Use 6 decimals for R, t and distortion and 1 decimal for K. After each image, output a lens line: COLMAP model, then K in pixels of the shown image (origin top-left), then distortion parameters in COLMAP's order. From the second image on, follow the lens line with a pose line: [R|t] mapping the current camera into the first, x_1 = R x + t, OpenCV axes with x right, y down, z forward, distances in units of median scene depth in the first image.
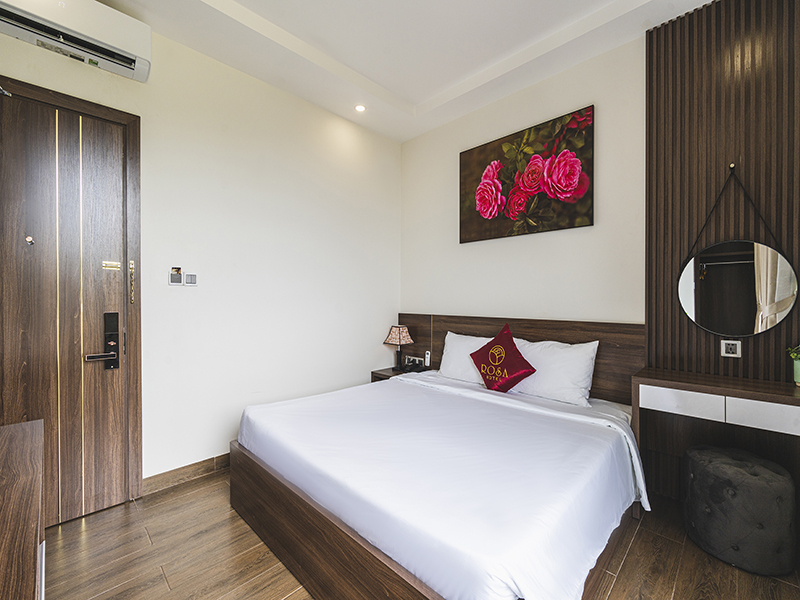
lens RADIAL K [[343.0, 0, 399.2], [0, 343.0, 303.5], [0, 0, 1]] dist [-0.000433, -0.000064]
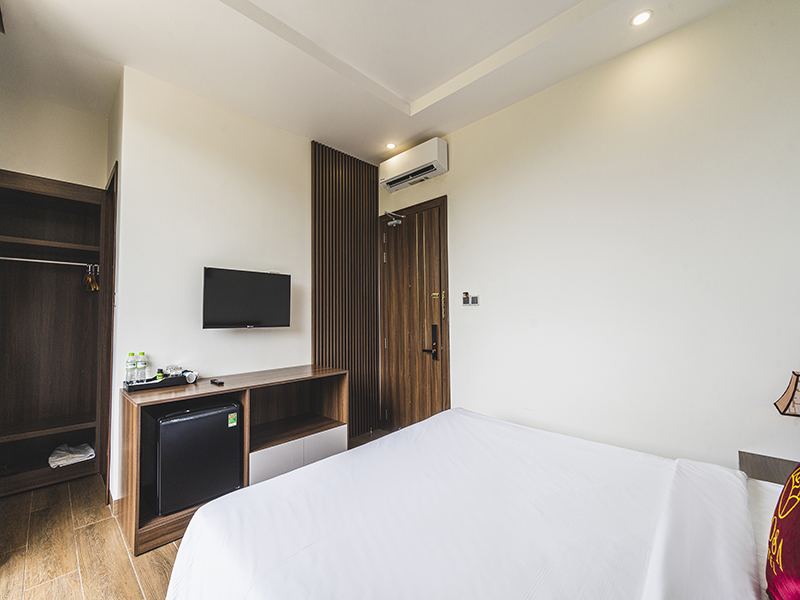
lens RADIAL K [[343.0, 0, 399.2], [0, 343.0, 303.5], [0, 0, 1]] dist [-0.000433, -0.000064]
pose [[0.004887, -0.034555, -0.999391, 0.769117], [-0.005692, 0.999386, -0.034583, -0.015771], [0.999972, 0.005857, 0.004688, 0.826504]]
